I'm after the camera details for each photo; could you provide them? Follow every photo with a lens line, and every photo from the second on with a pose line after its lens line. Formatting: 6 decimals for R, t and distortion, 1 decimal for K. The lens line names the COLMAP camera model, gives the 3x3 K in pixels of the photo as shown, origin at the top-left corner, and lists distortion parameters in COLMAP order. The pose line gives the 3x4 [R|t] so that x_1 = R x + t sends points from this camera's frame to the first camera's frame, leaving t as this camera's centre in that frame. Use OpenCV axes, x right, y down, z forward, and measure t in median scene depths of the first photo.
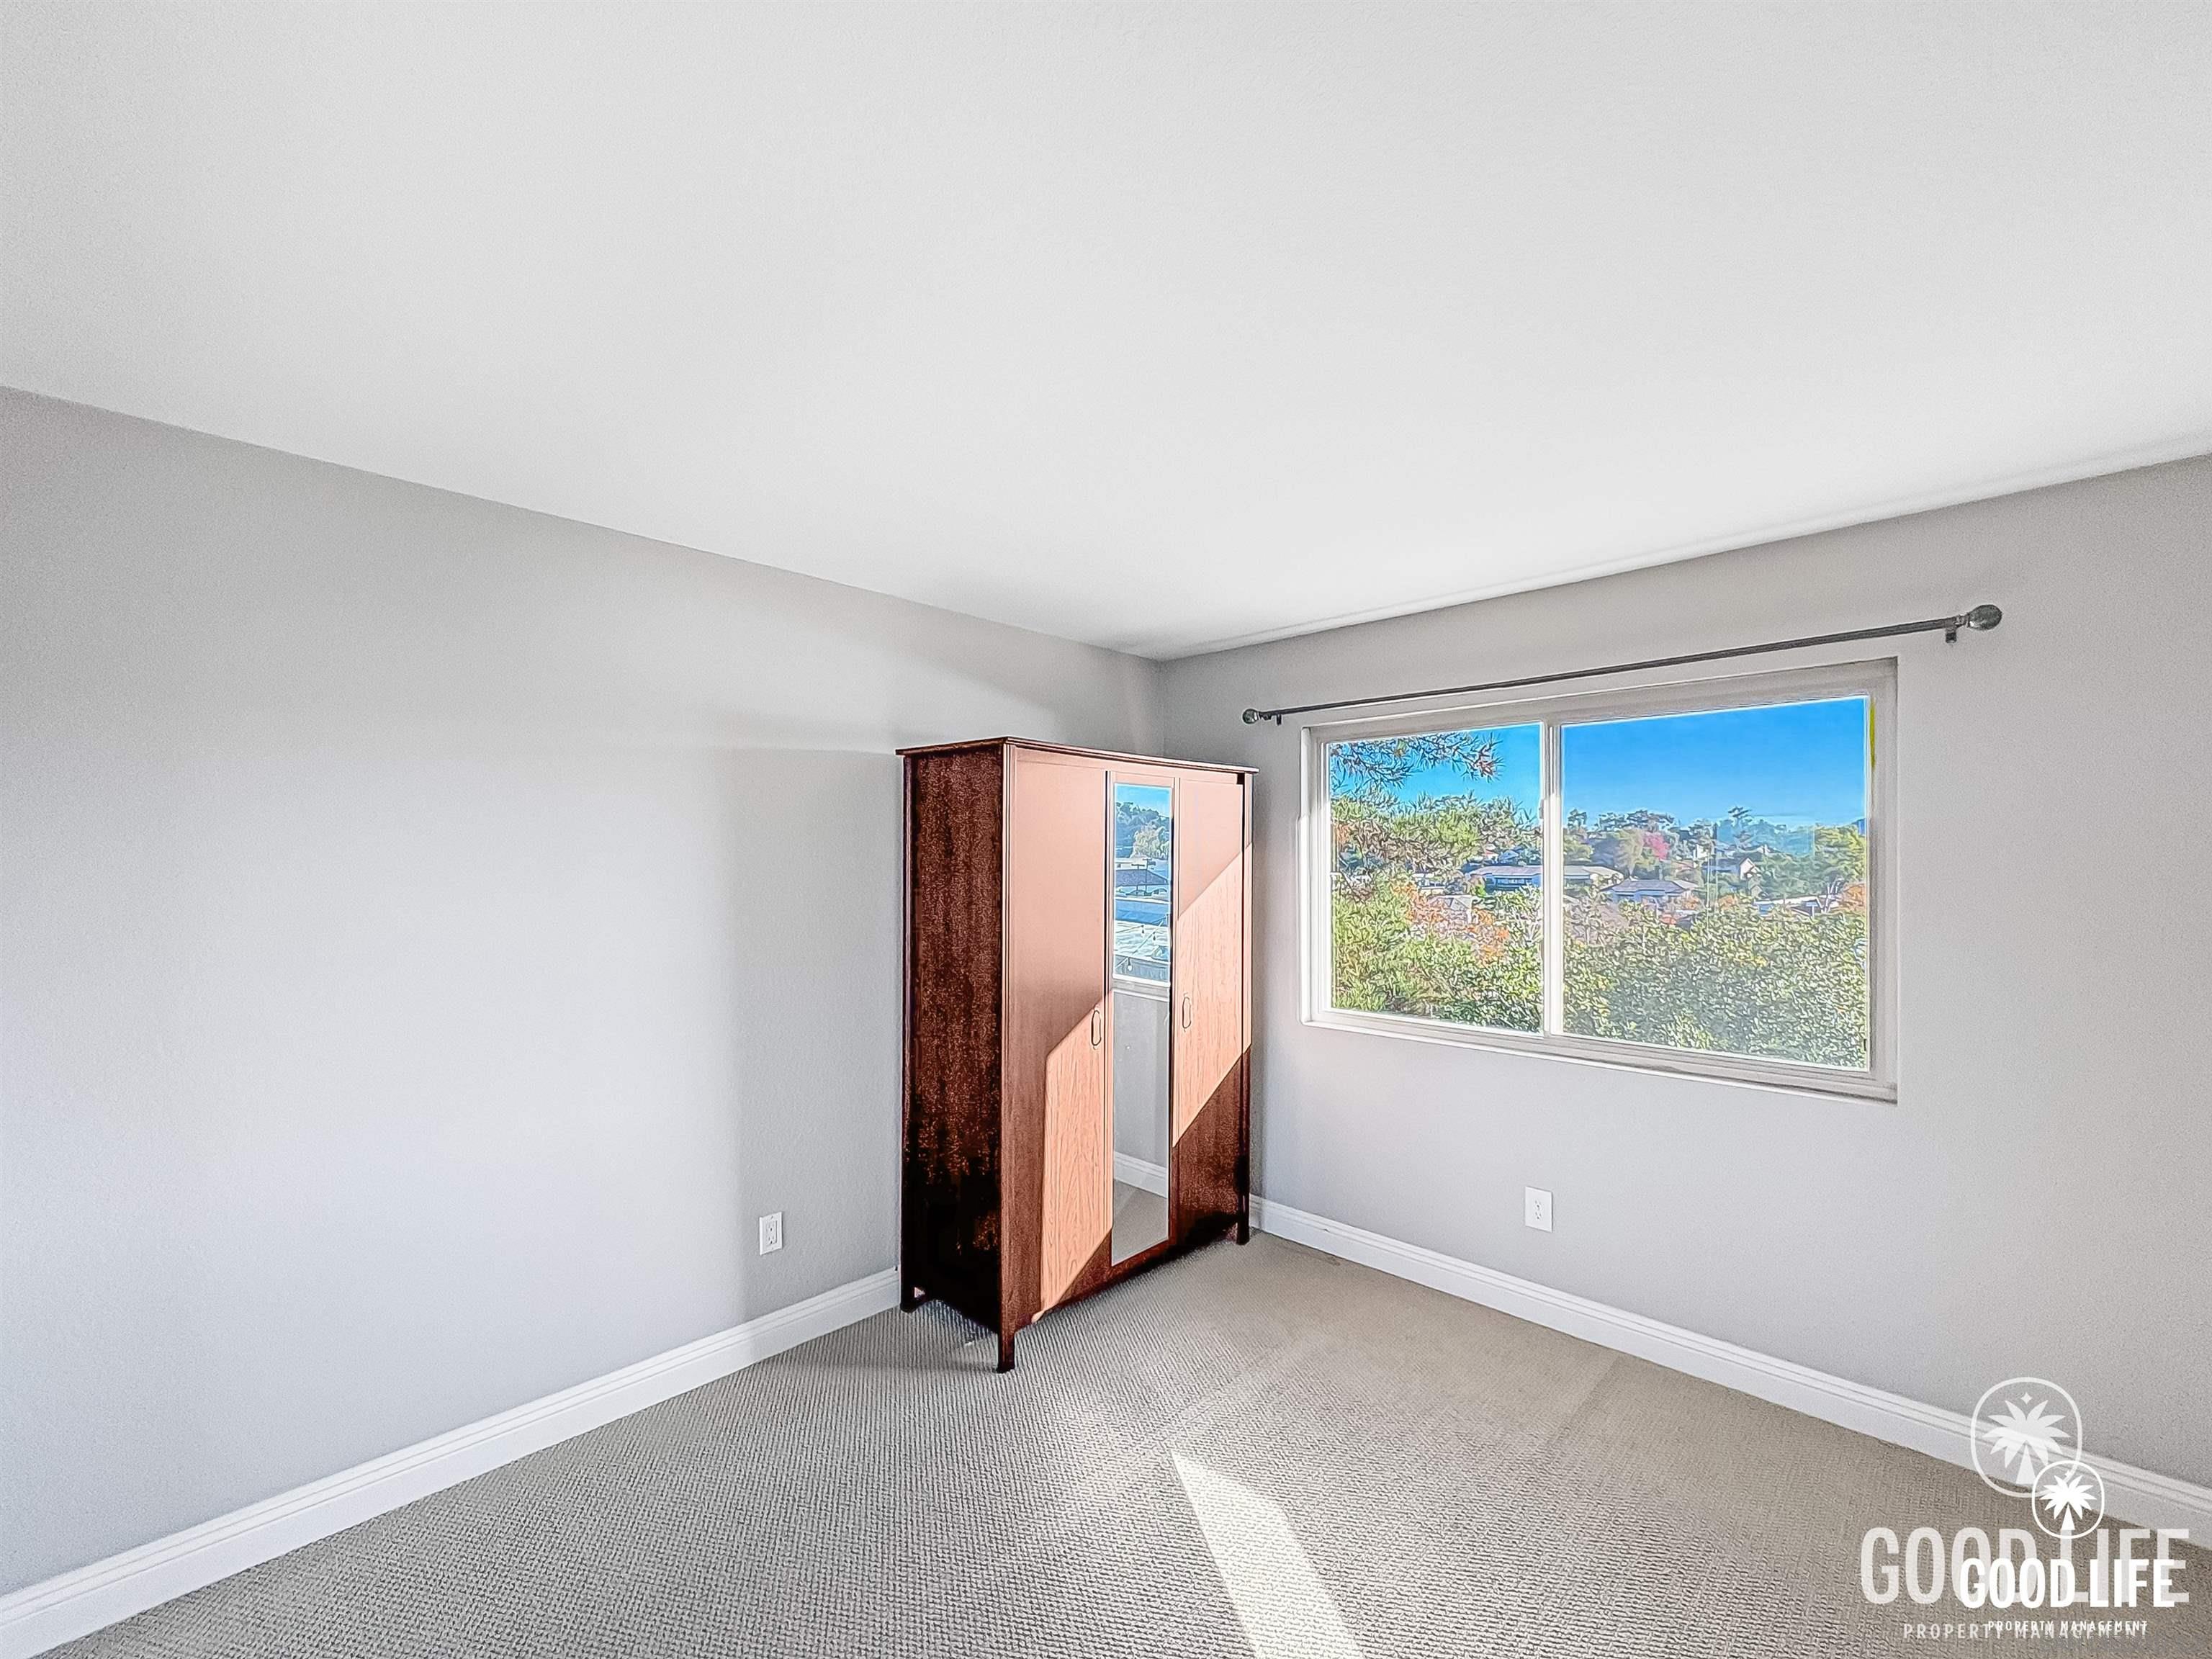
lens RADIAL K [[898.0, 0, 1104.1], [0, 898.0, 874.5], [0, 0, 1]] dist [-0.000577, -0.000043]
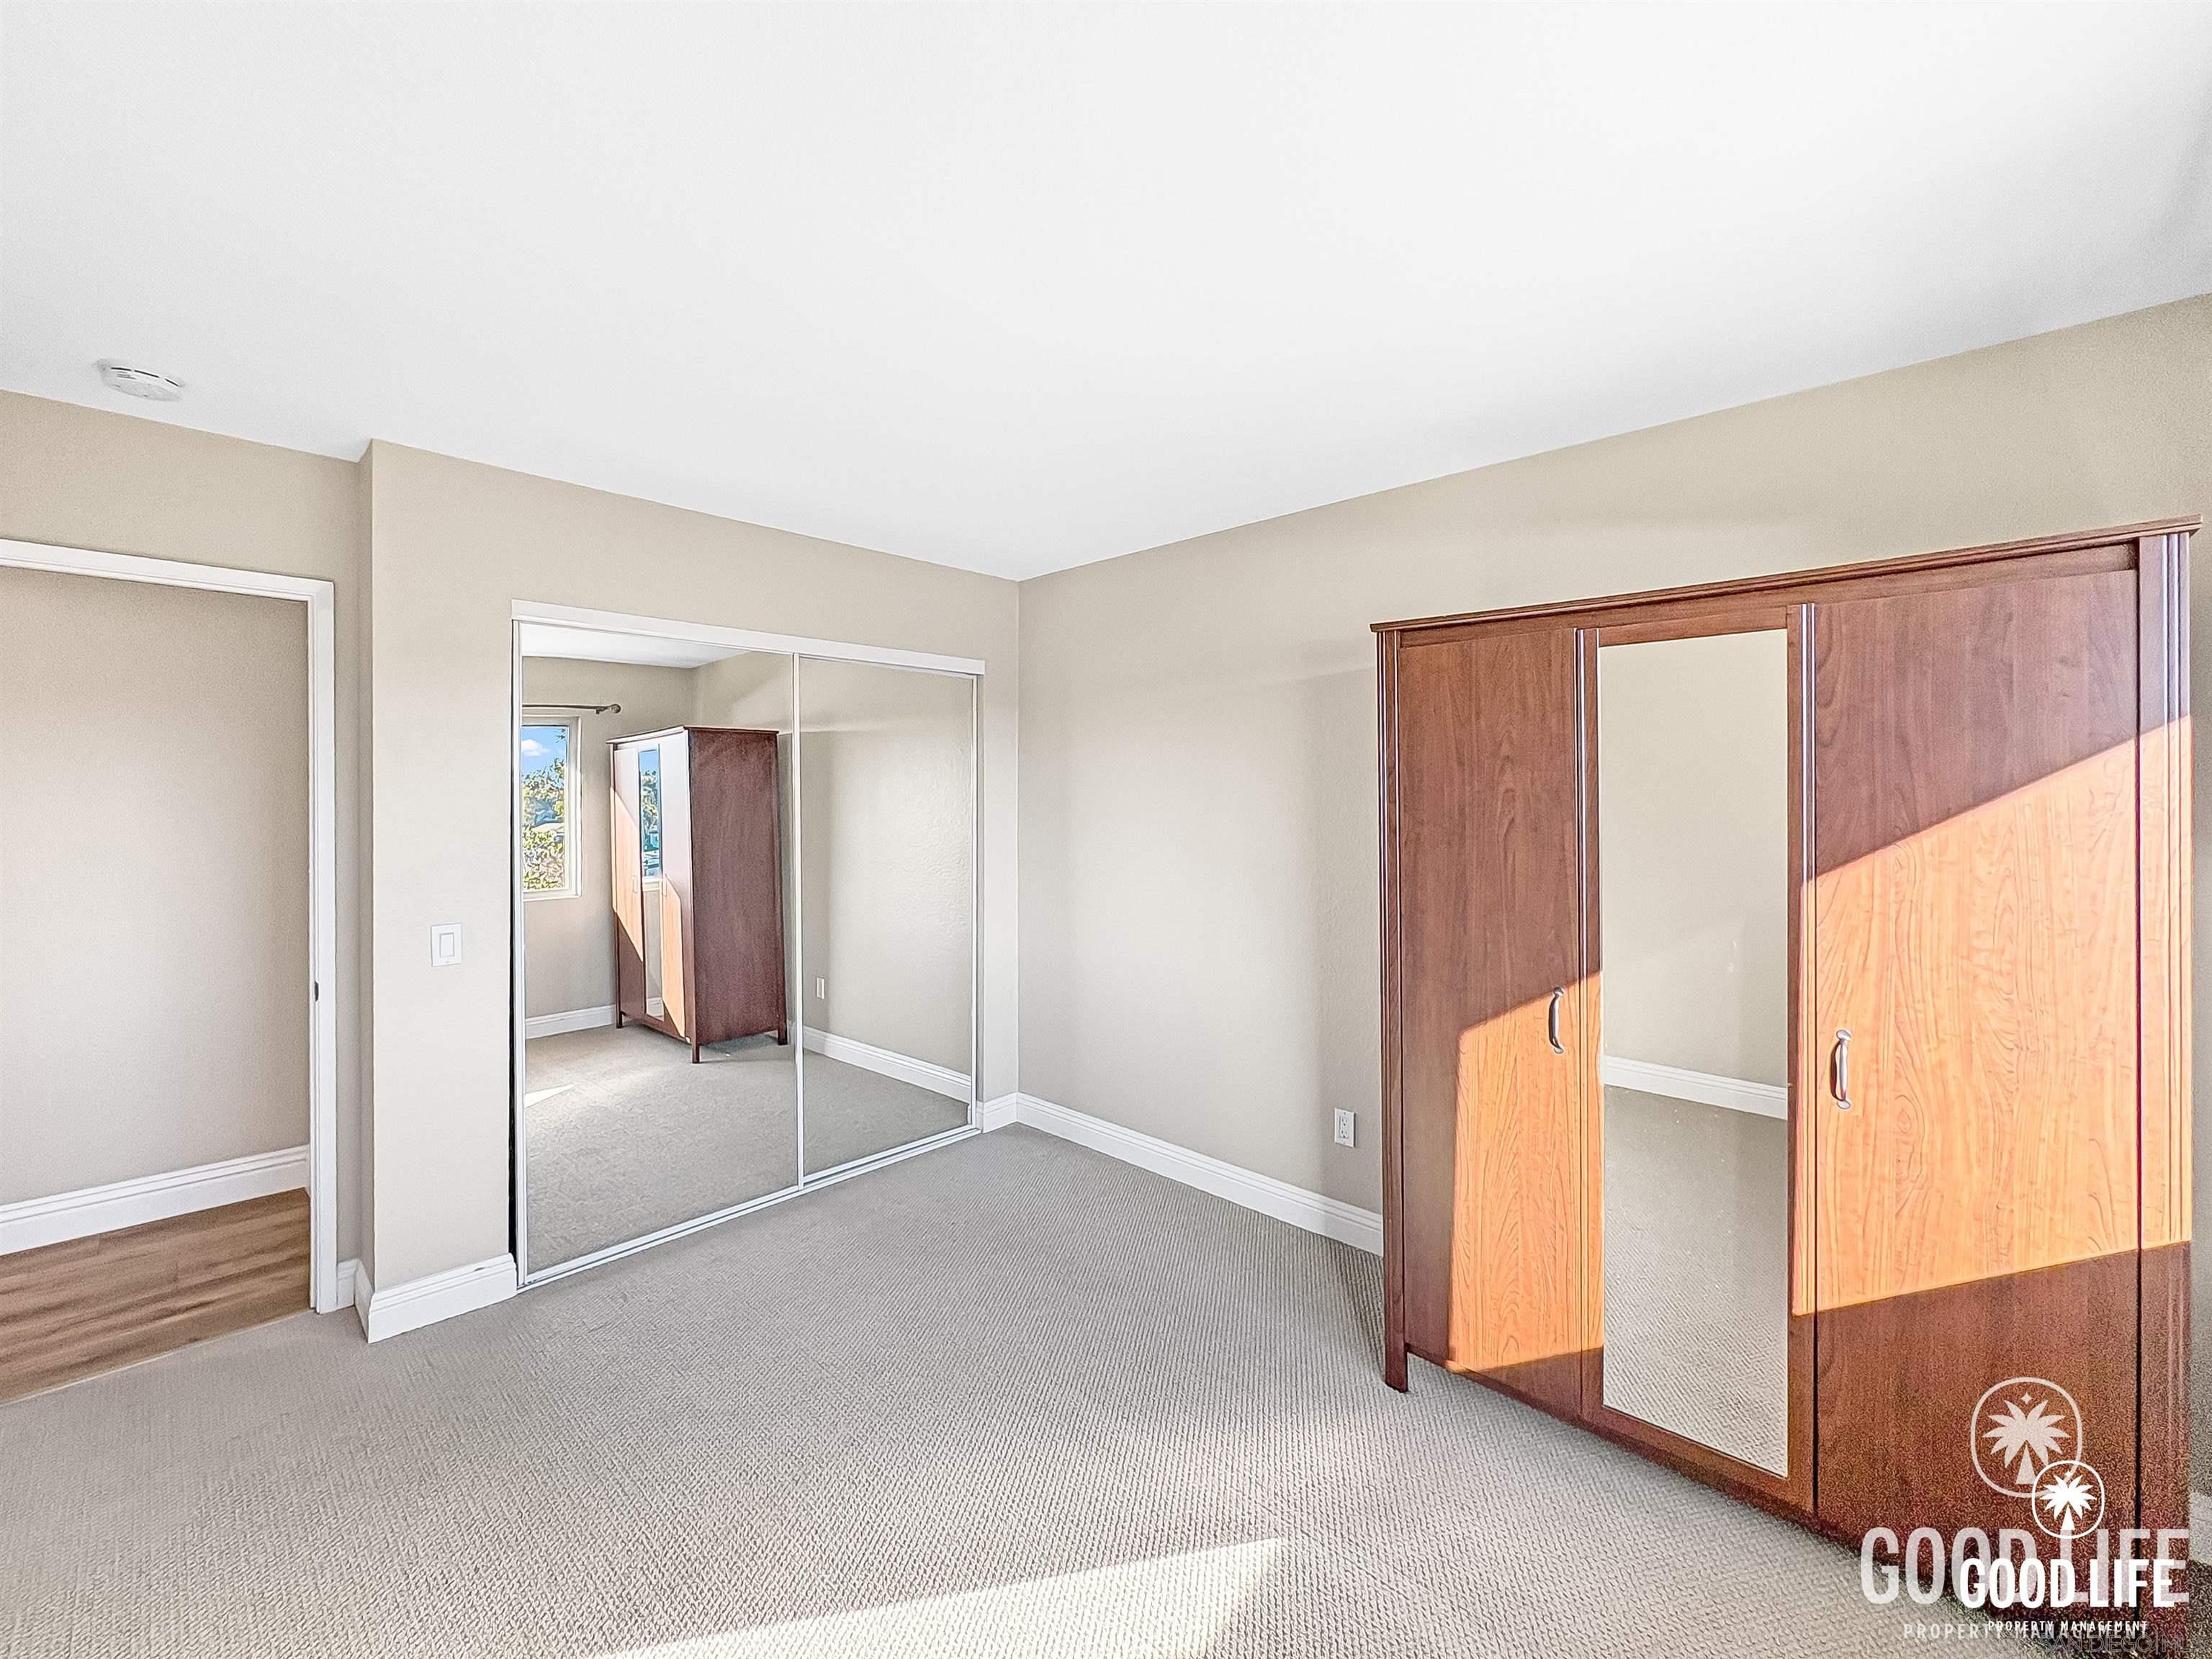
lens RADIAL K [[923.5, 0, 1104.3], [0, 923.5, 816.9], [0, 0, 1]] dist [-0.000396, -0.000073]
pose [[0.020256, 0.028862, -0.999378, 0.695126], [-0.012059, 0.999518, 0.028622, 0.004053], [0.999722, 0.011471, 0.020594, 0.680033]]
